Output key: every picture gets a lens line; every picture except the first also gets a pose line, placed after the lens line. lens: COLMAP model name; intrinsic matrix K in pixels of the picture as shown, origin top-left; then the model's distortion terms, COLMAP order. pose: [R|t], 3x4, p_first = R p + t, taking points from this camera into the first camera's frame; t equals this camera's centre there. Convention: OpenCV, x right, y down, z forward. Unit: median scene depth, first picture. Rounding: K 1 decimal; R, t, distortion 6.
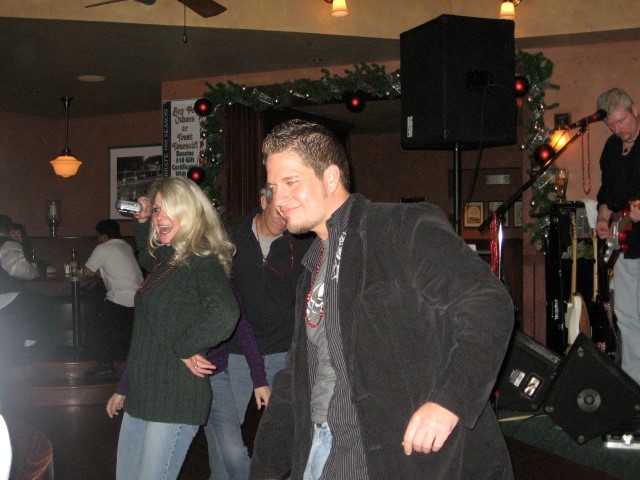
lens RADIAL K [[1053.3, 0, 320.0], [0, 1053.3, 240.0], [0, 0, 1]] dist [0.028538, 0.000219]
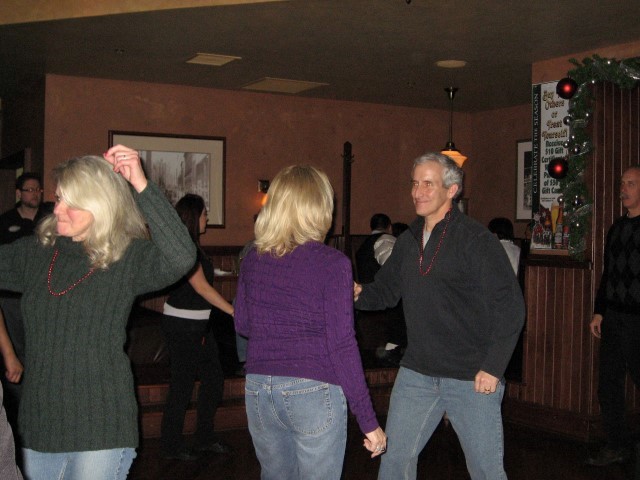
lens RADIAL K [[1053.3, 0, 320.0], [0, 1053.3, 240.0], [0, 0, 1]] dist [0.028538, 0.000219]
pose [[0.847604, 0.021196, -0.530207, 0.170063], [-0.022668, 0.999736, 0.003728, -0.001601], [0.530146, 0.008859, 0.847860, 0.163177]]
